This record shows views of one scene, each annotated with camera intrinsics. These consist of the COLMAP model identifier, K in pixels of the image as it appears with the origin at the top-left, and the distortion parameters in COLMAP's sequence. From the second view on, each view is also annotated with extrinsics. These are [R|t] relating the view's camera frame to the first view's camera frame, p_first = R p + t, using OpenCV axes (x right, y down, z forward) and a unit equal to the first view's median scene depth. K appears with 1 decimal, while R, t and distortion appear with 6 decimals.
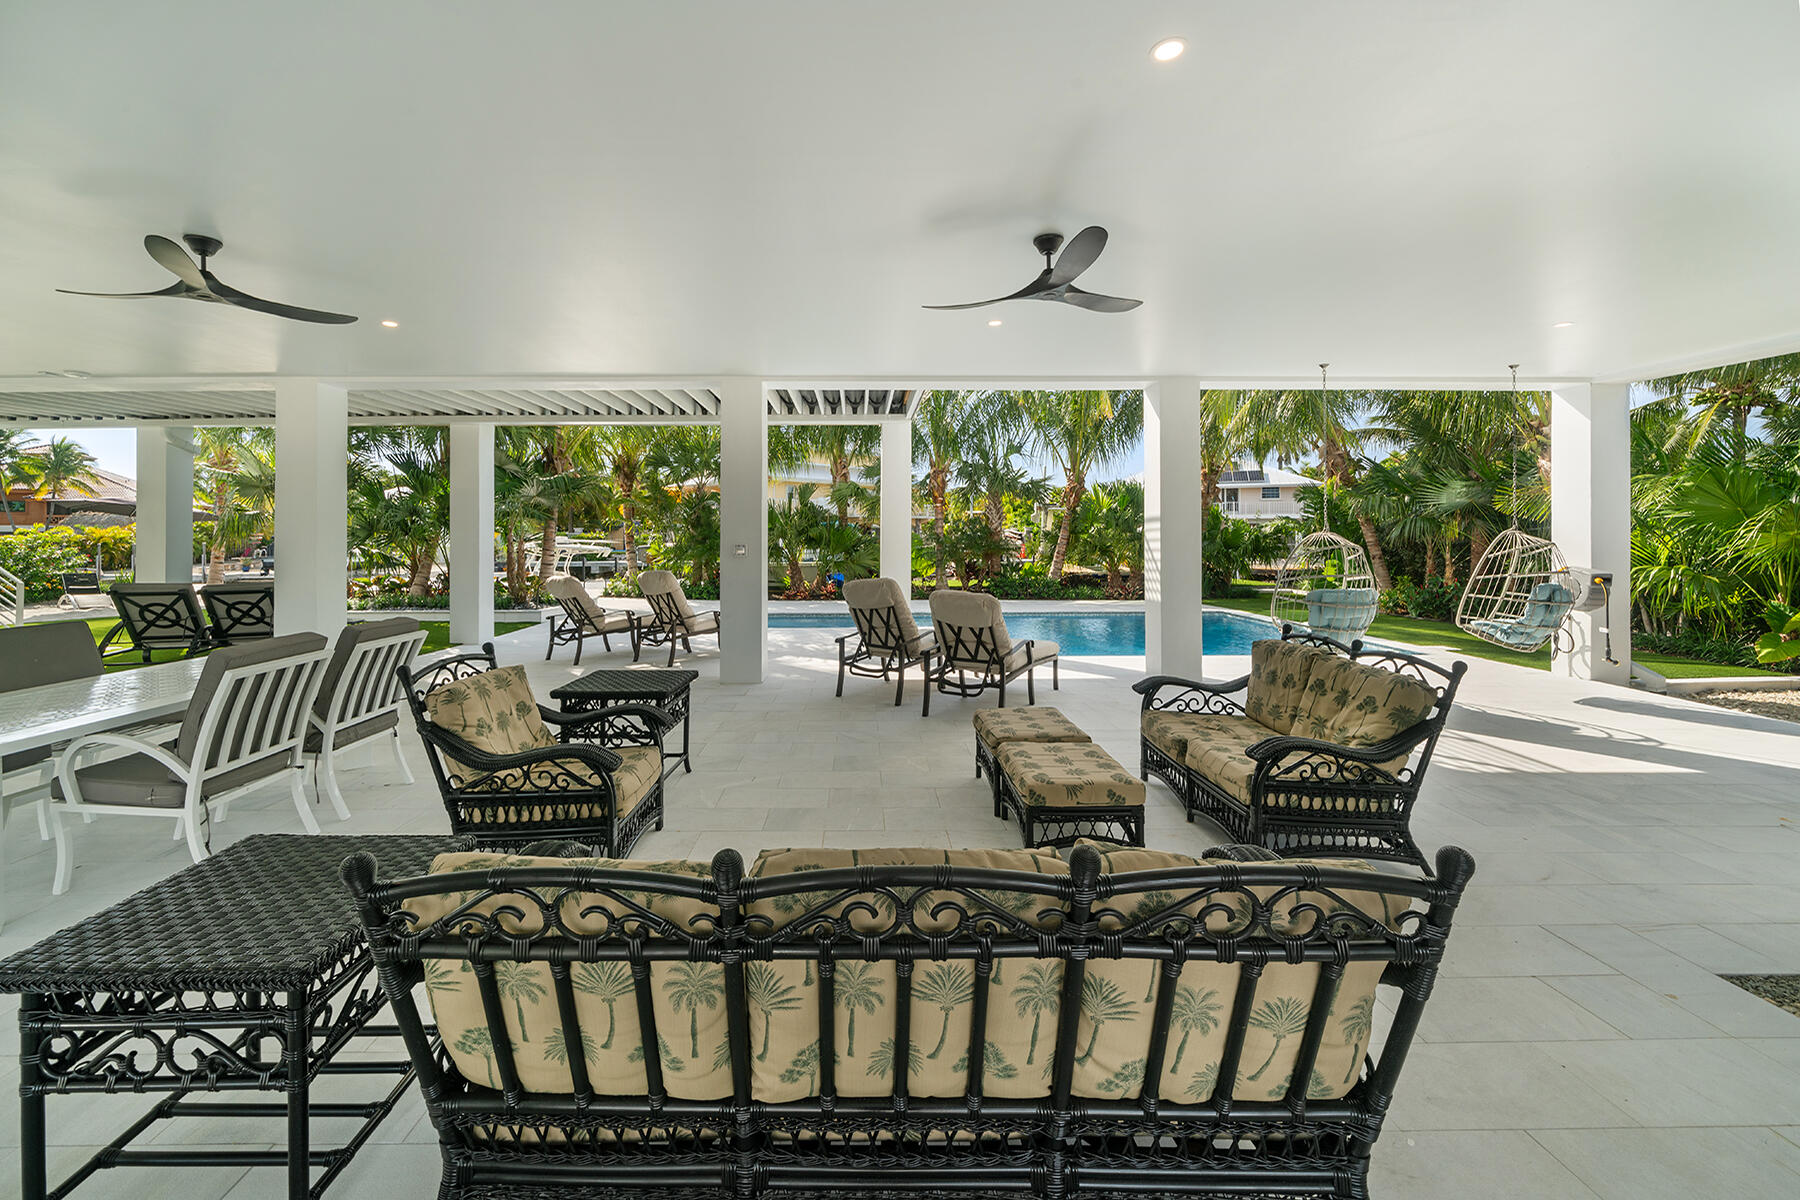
lens RADIAL K [[687.0, 0, 897.9], [0, 687.0, 536.5], [0, 0, 1]] dist [-0.001498, -0.000109]
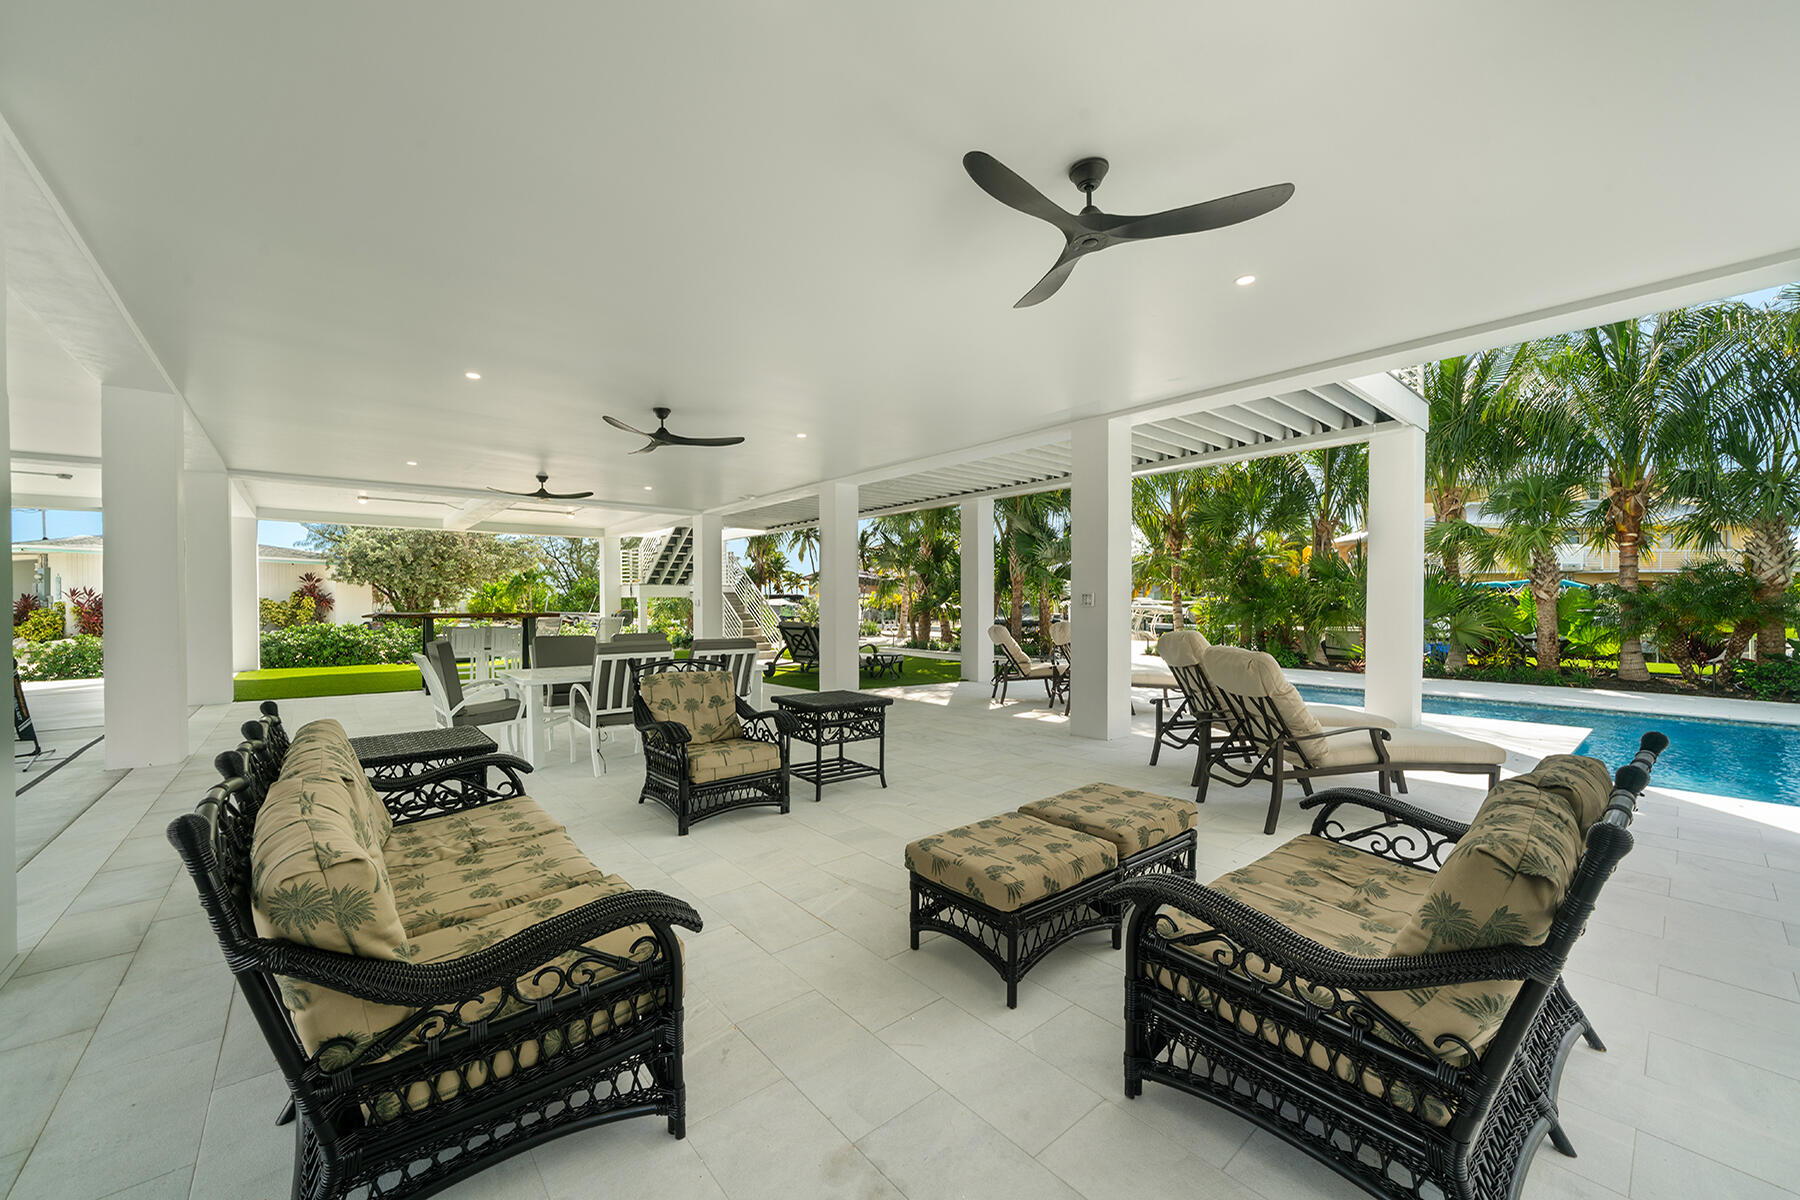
lens RADIAL K [[684.8, 0, 900.0], [0, 684.8, 600.0], [0, 0, 1]] dist [-0.000616, -0.000087]
pose [[0.645189, 0.000147, -0.764023, 0.596289], [-0.000700, 1.000000, -0.000398, 0.037468], [0.764022, 0.000791, 0.645189, 0.306388]]
